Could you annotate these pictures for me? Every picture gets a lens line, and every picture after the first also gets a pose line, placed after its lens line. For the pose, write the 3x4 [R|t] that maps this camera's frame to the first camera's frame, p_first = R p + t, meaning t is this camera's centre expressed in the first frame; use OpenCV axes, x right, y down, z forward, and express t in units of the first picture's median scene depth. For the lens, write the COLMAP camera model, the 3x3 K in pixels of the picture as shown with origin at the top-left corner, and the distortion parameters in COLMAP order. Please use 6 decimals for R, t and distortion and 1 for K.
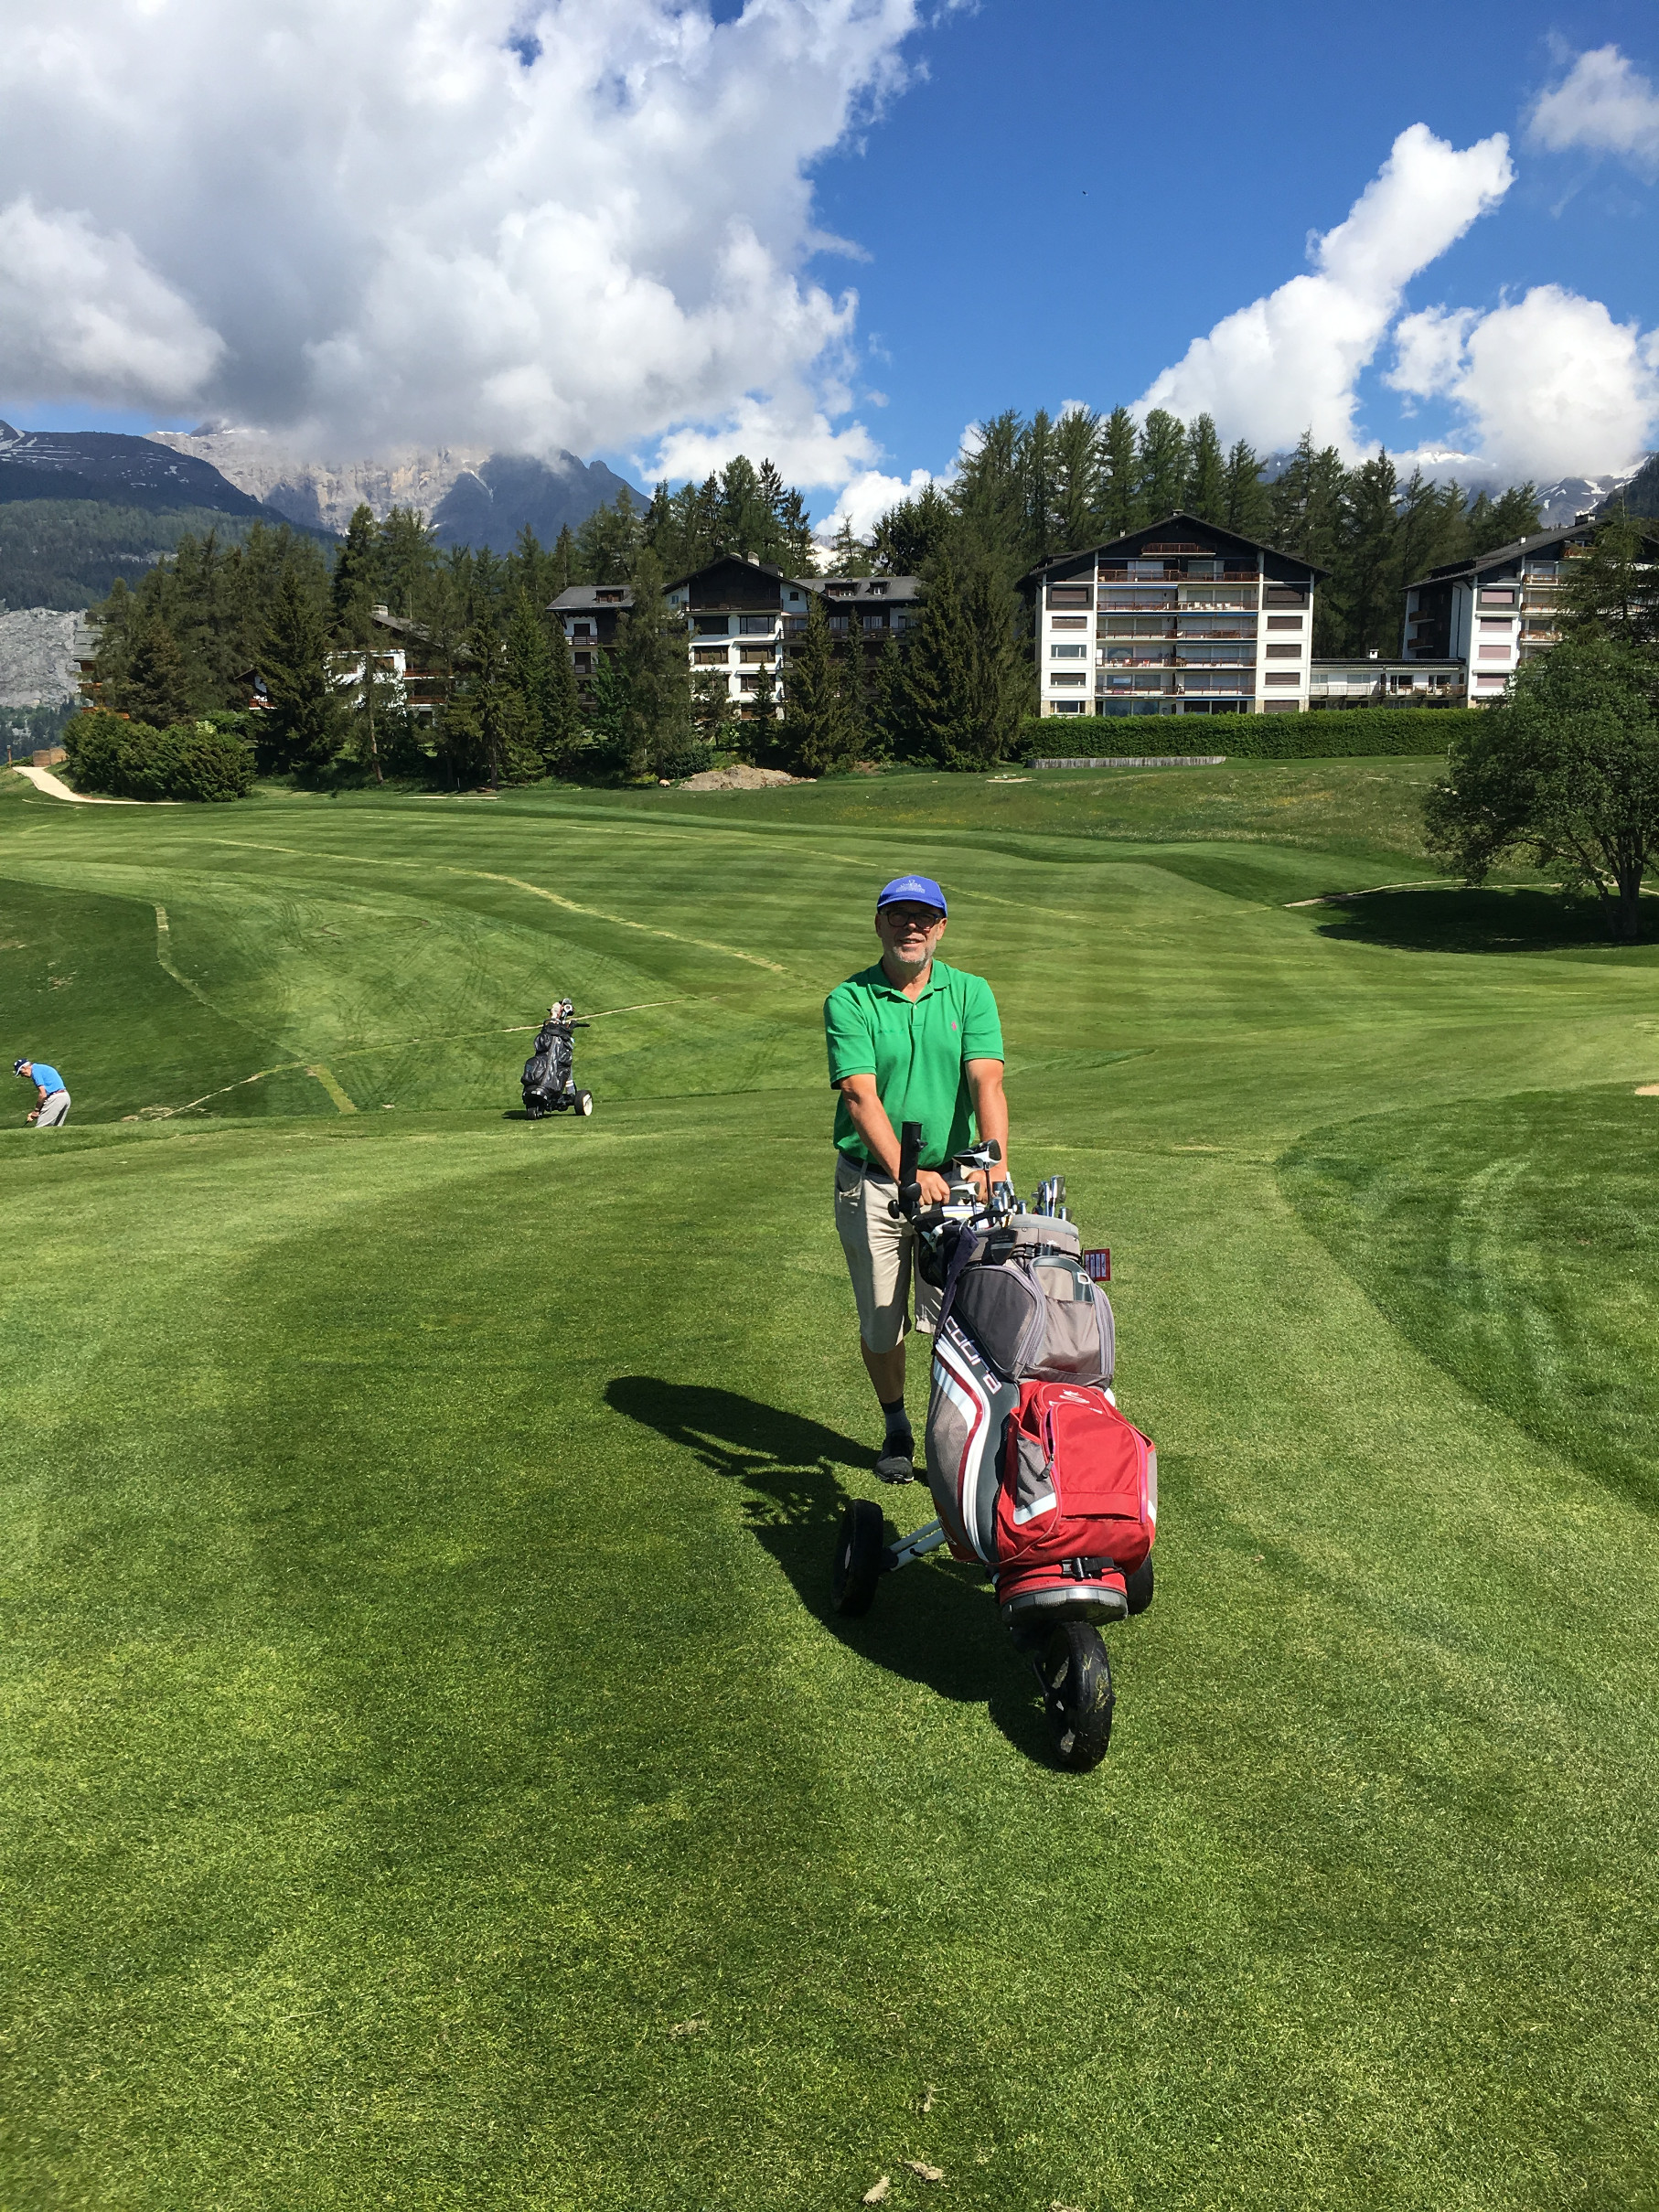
lens RADIAL K [[1895.6, 0, 840.2], [0, 1895.6, 1090.1], [0, 0, 1]] dist [0.086168, -0.109435]
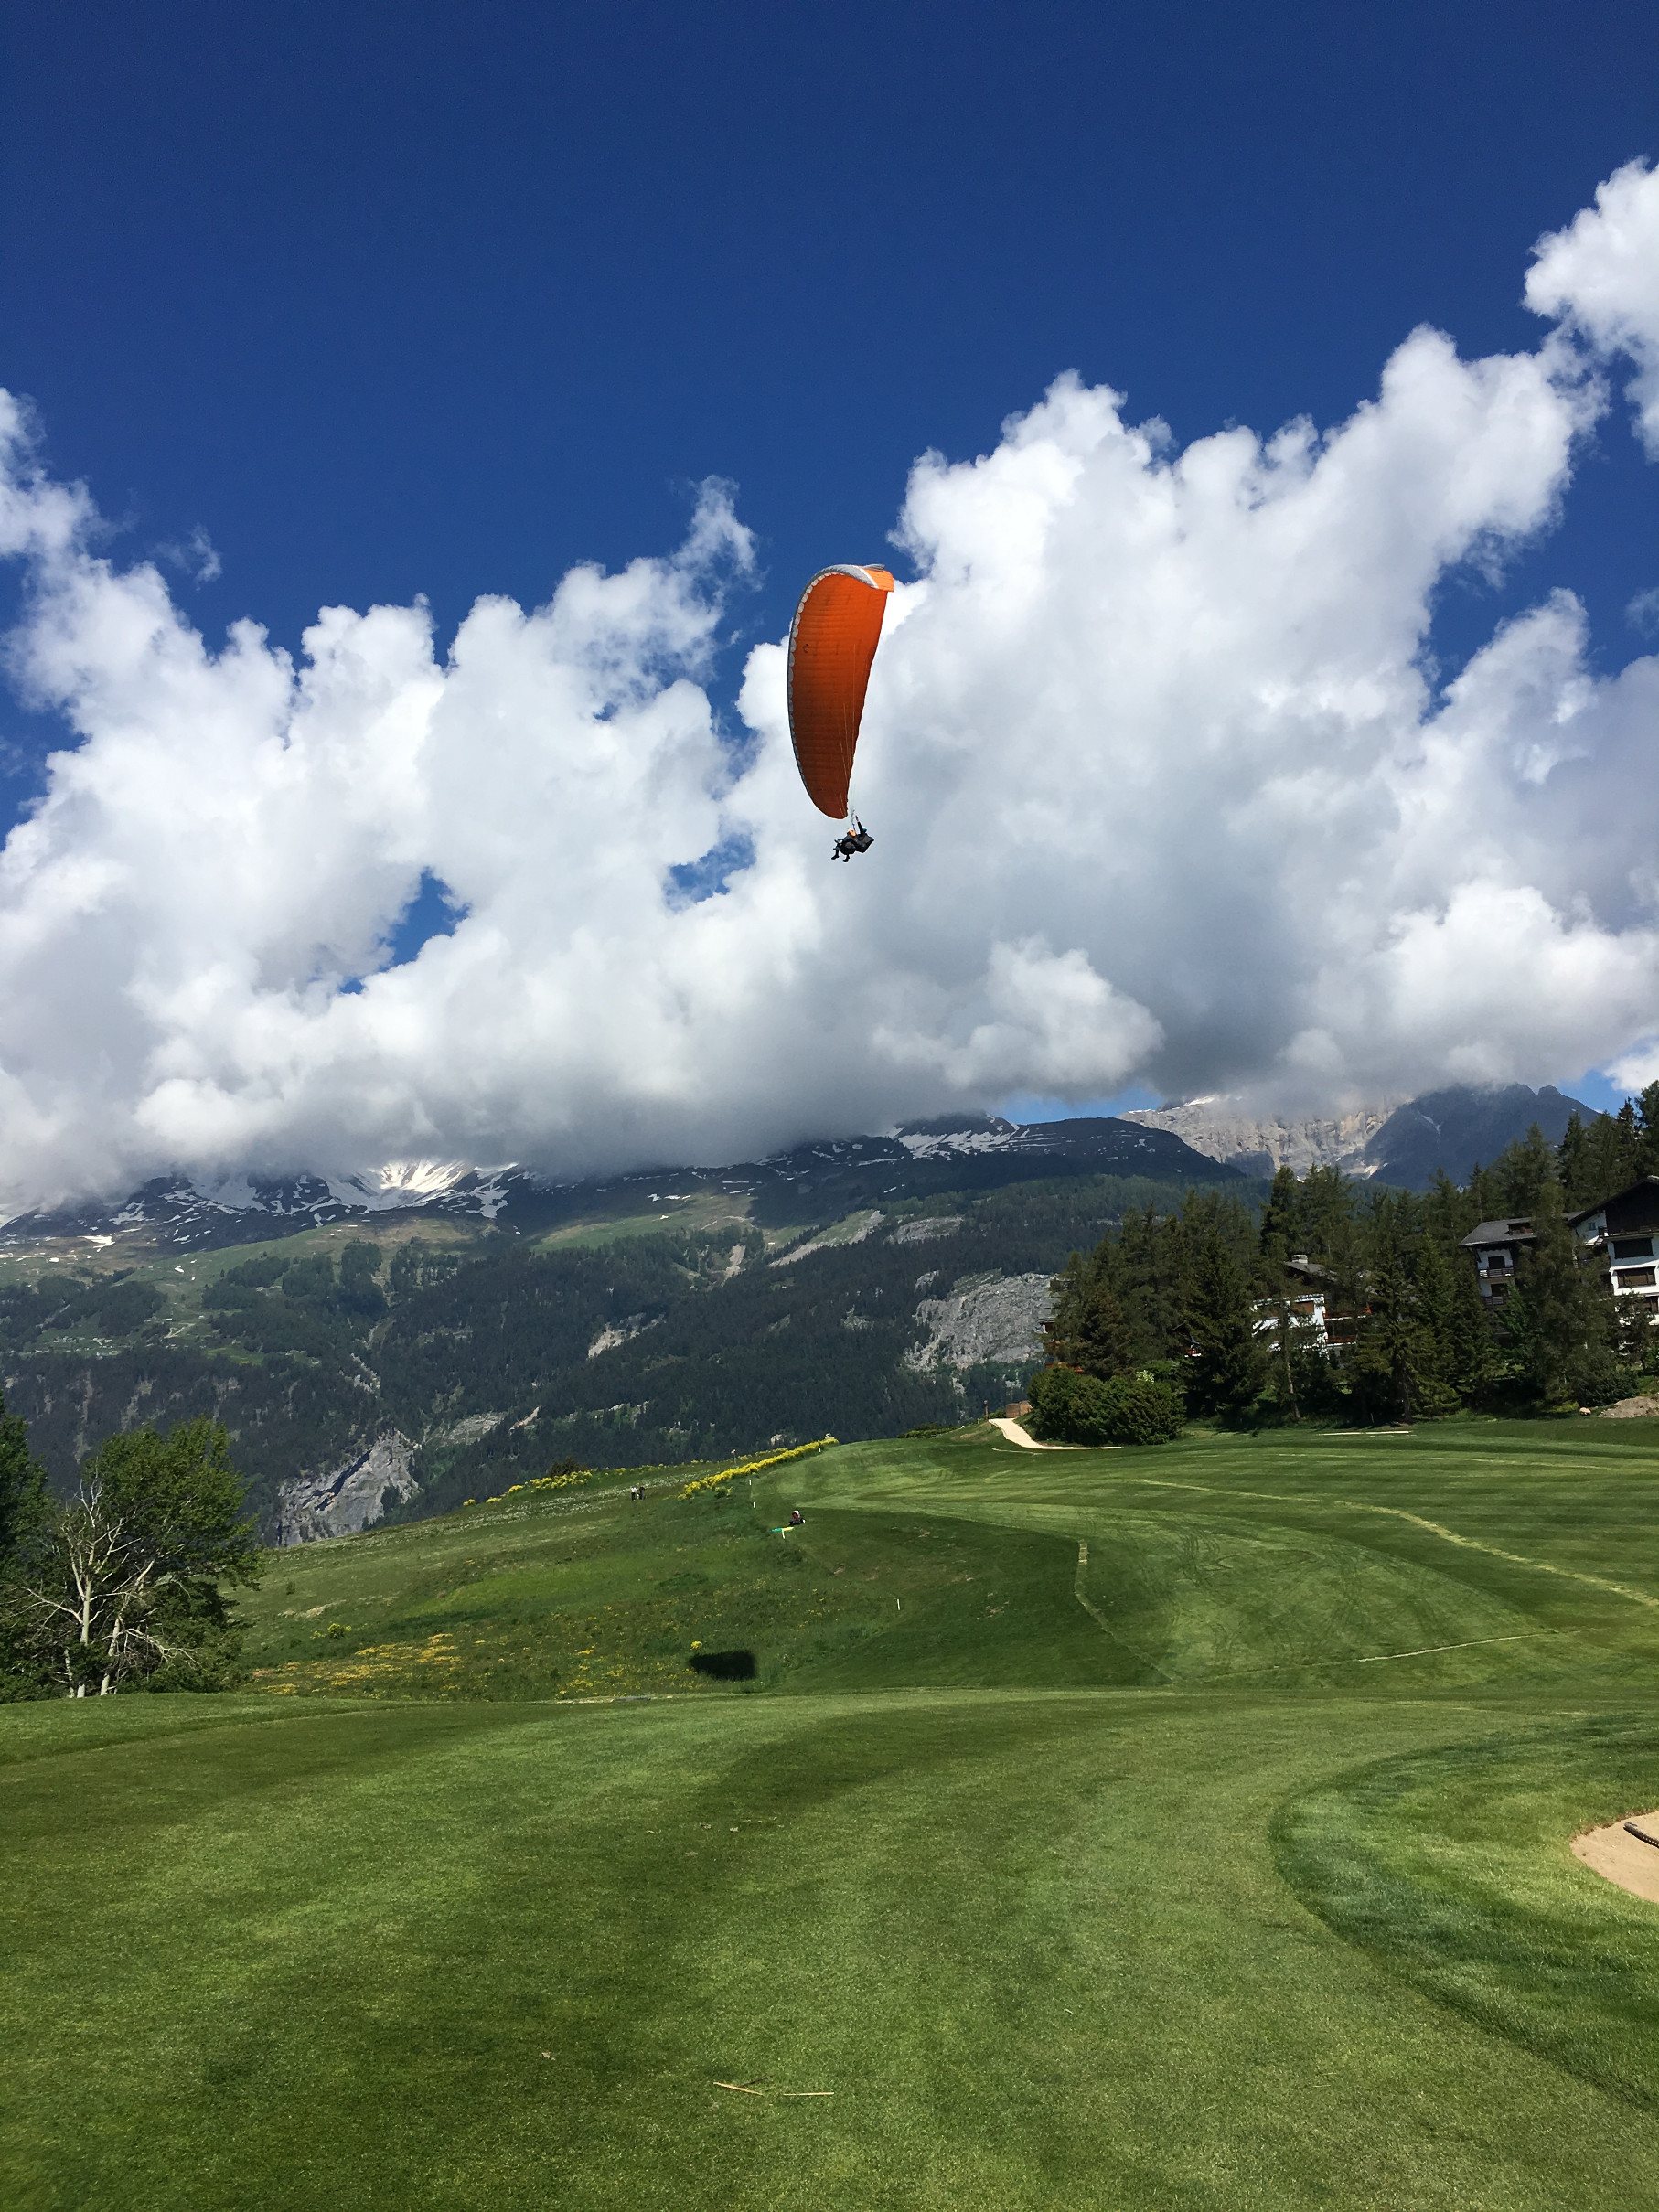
lens RADIAL K [[1891.2, 0, 838.3], [0, 1891.2, 1092.6], [0, 0, 1]] dist [0.090024, -0.109441]
pose [[0.880861, -0.118427, -0.458322, 0.039576], [-0.035440, 0.948985, -0.313324, 0.005528], [0.472047, 0.292238, 0.831726, -0.049304]]
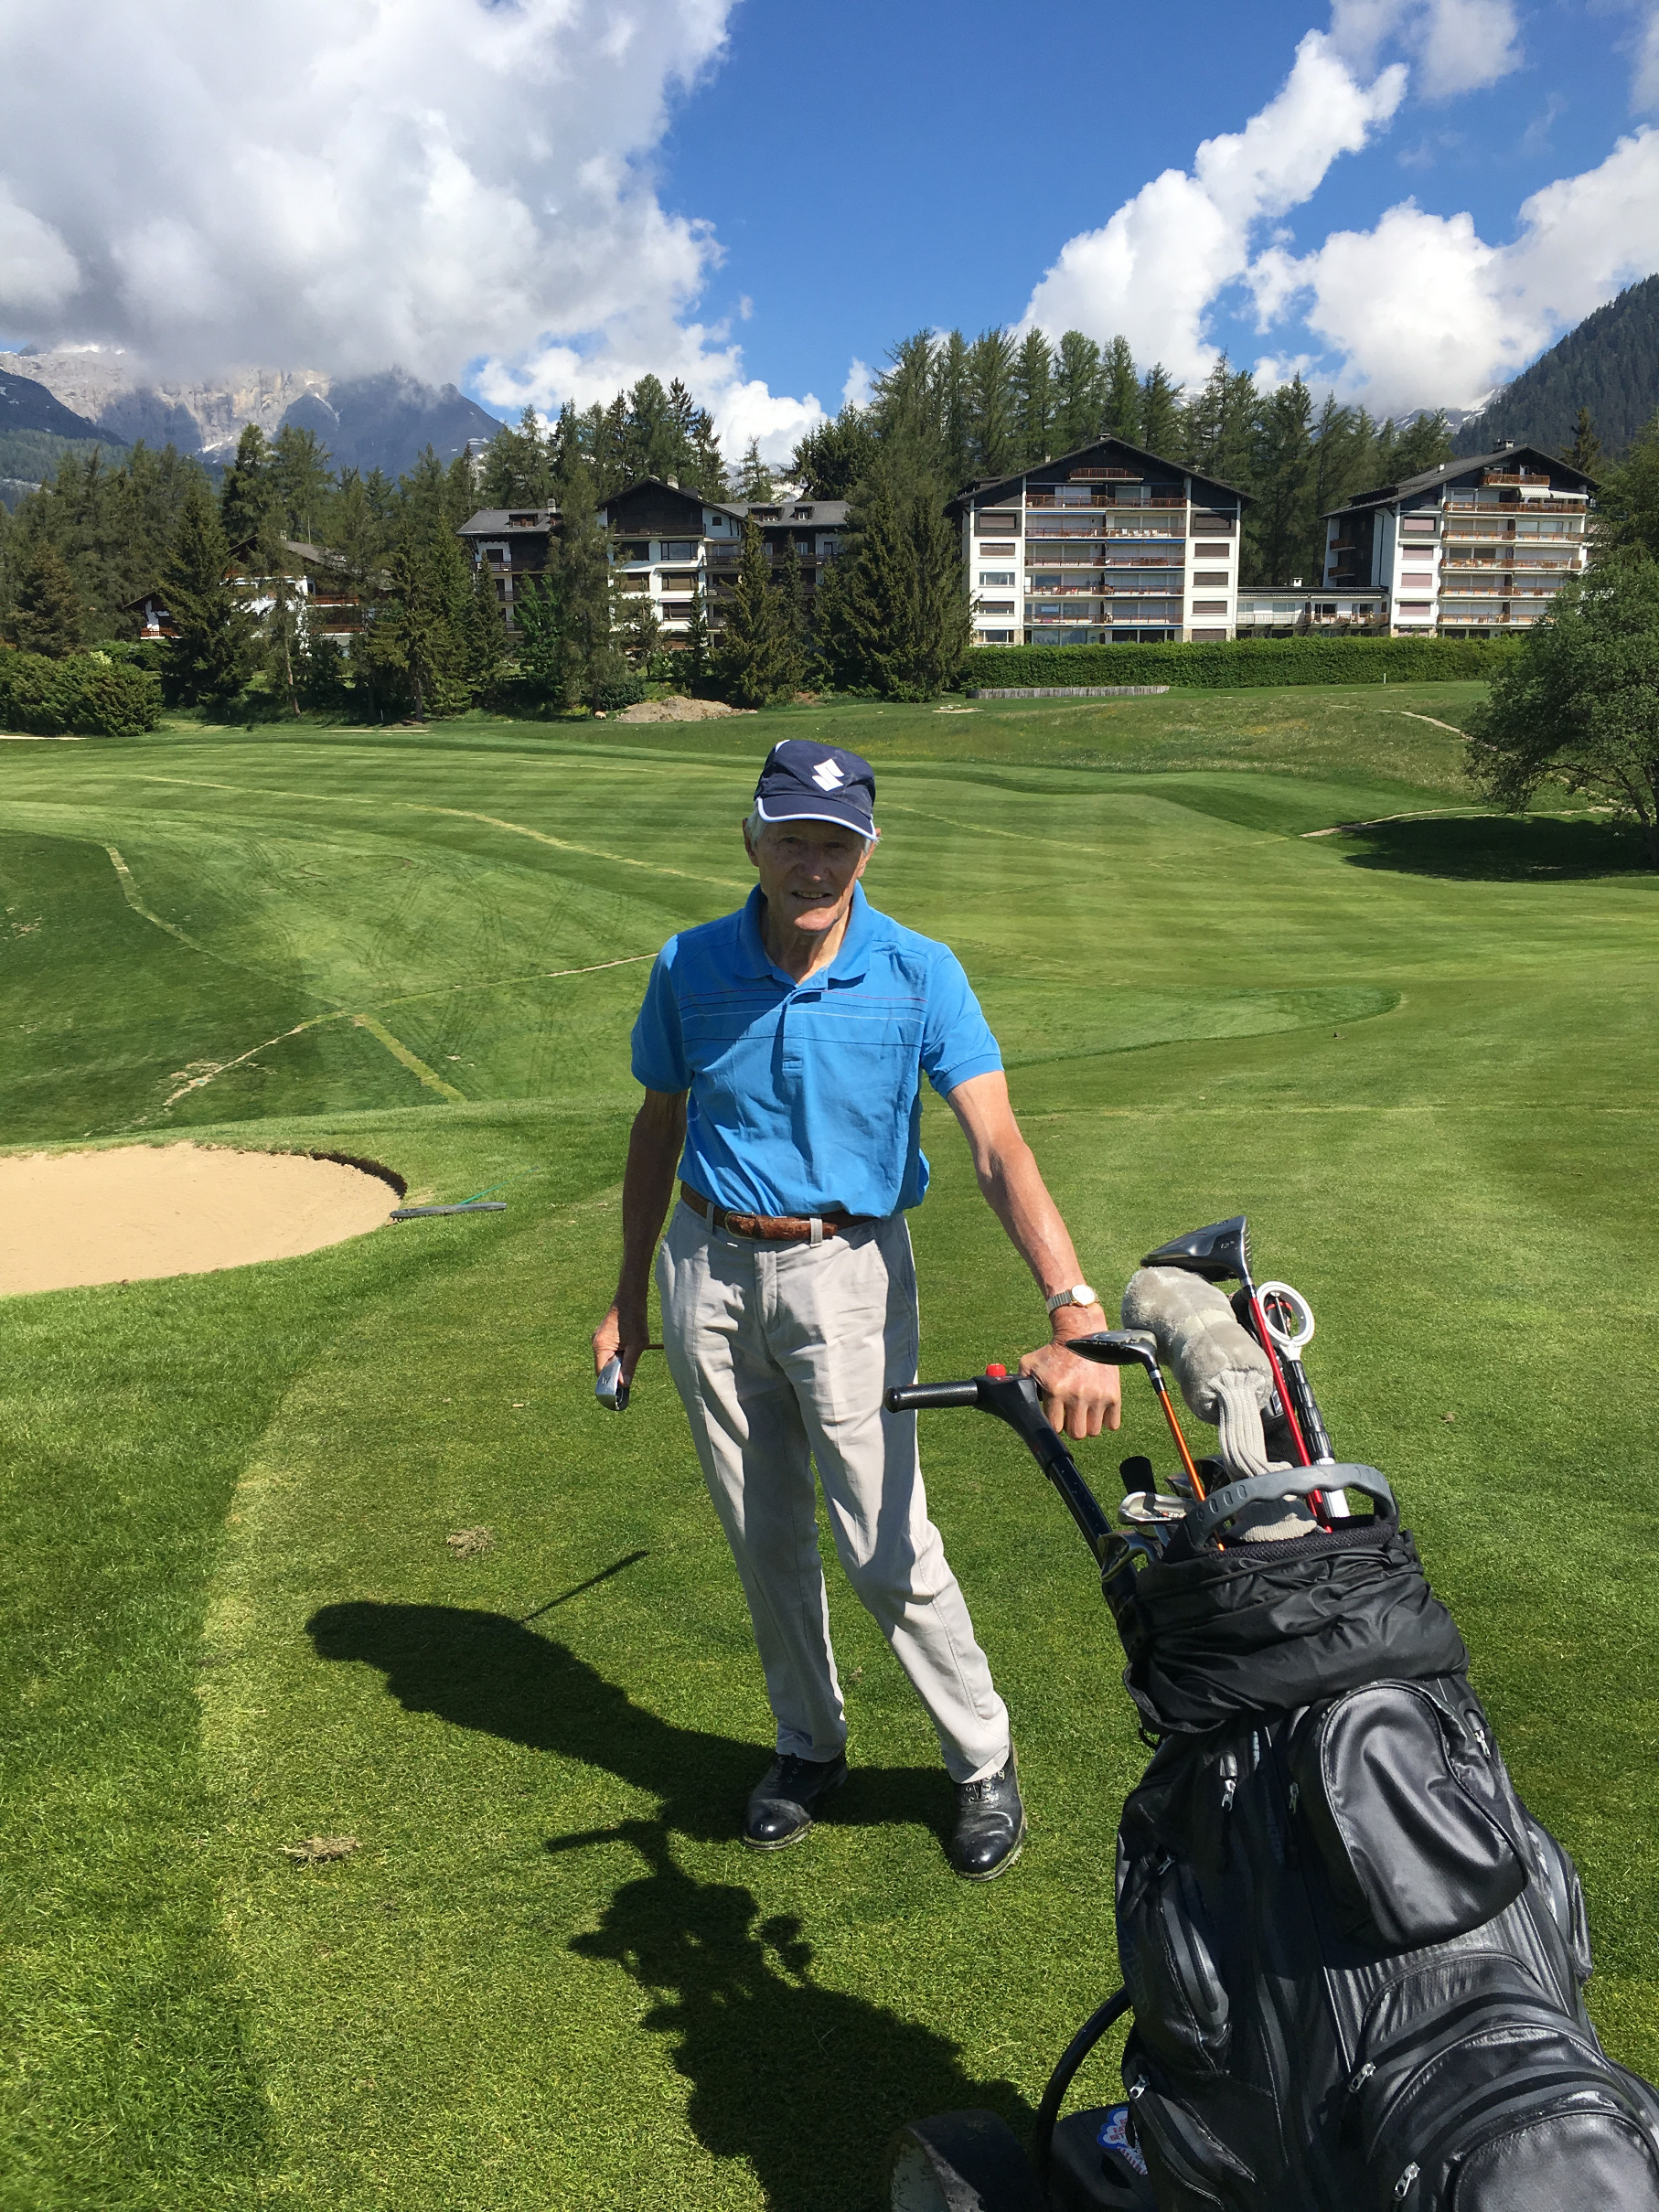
lens RADIAL K [[1909.4, 0, 830.3], [0, 1909.4, 1074.9], [0, 0, 1]] dist [0.094955, -0.149736]
pose [[0.997620, -0.016864, 0.066861, -0.043022], [0.015237, 0.999577, 0.024767, -0.001281], [-0.067250, -0.023690, 0.997455, 0.017047]]
